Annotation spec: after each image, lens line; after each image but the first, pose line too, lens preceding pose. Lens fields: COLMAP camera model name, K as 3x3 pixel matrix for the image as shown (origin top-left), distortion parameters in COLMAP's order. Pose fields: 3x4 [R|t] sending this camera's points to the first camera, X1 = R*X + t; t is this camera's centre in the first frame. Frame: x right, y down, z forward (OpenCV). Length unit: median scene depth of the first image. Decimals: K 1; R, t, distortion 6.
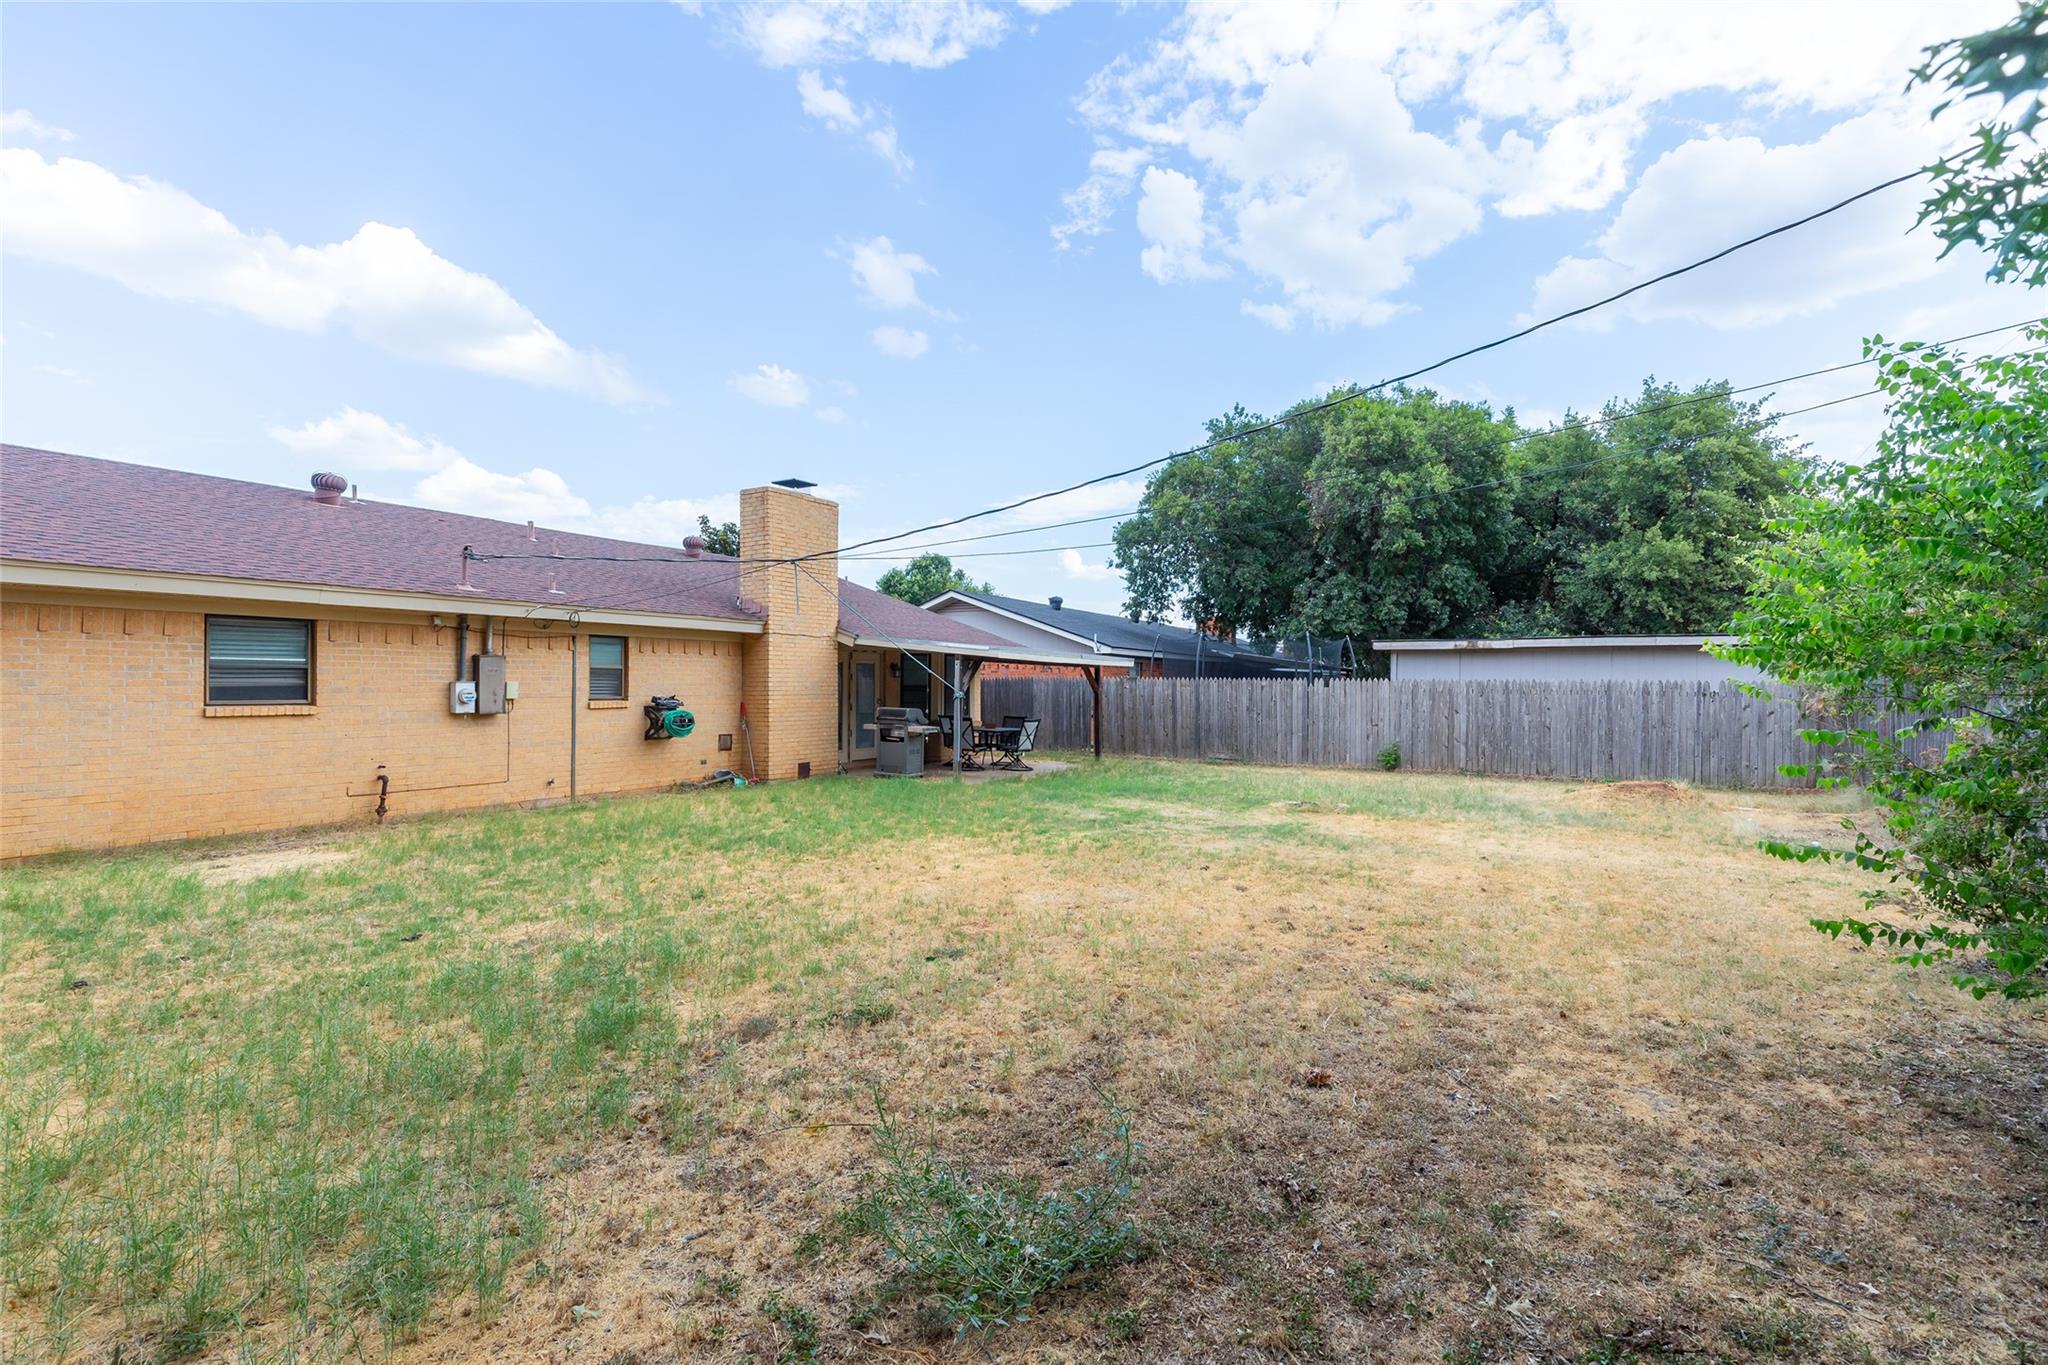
lens RADIAL K [[938.1, 0, 1063.4], [0, 938.1, 686.7], [0, 0, 1]] dist [0.009329, -0.001495]
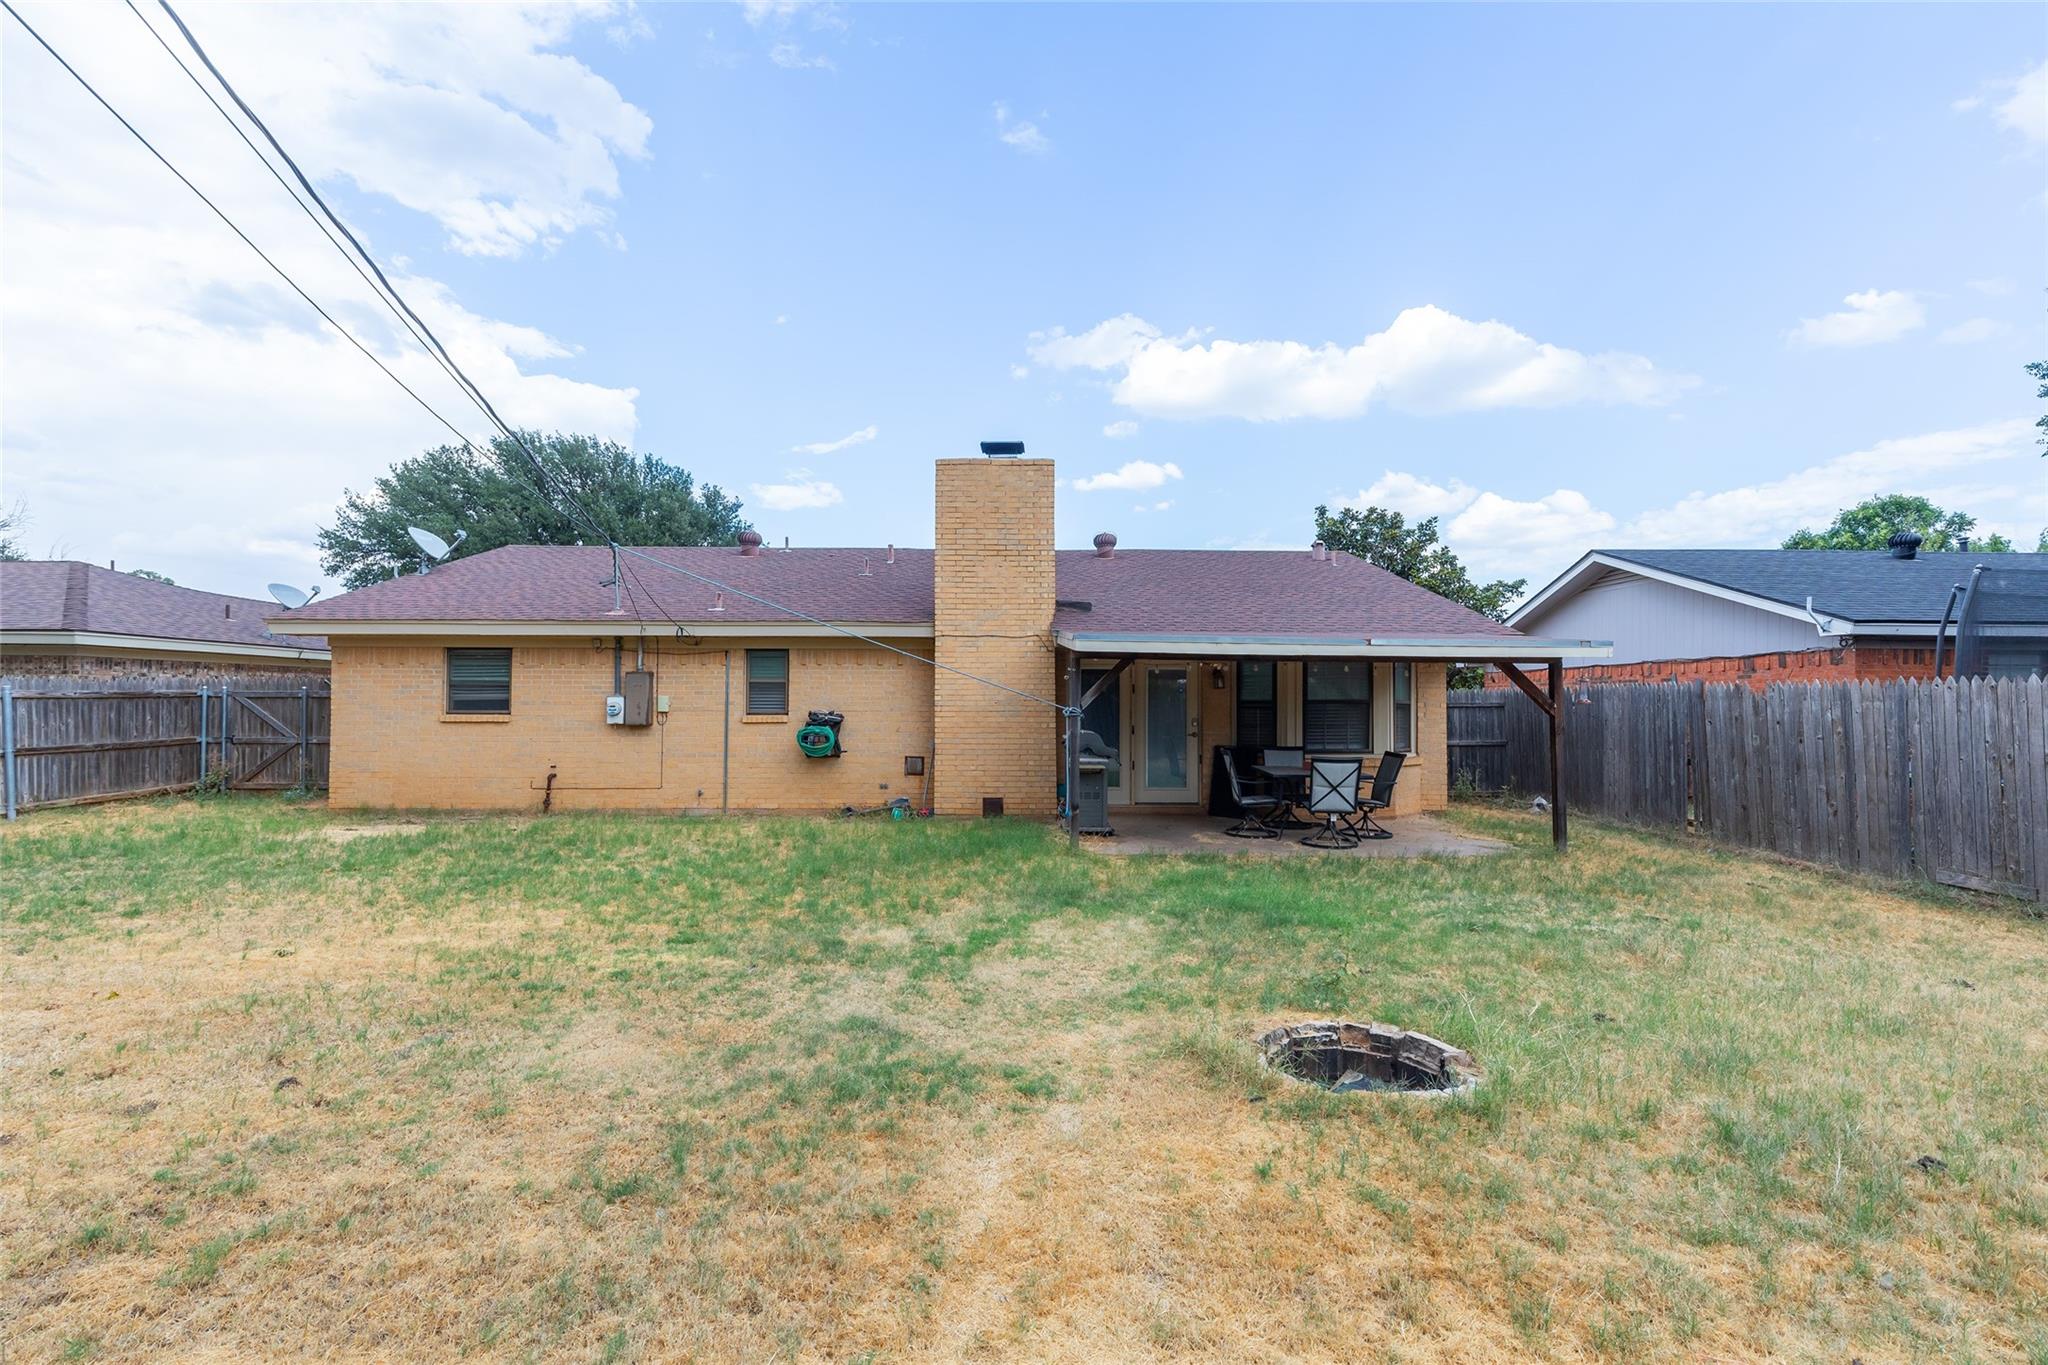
lens RADIAL K [[938.1, 0, 1063.4], [0, 938.1, 686.7], [0, 0, 1]] dist [0.009329, -0.001495]
pose [[0.486173, -0.019672, -0.873641, 0.407235], [-0.003226, 0.999699, -0.024305, 0.006262], [0.873857, 0.014635, 0.485963, 0.618339]]
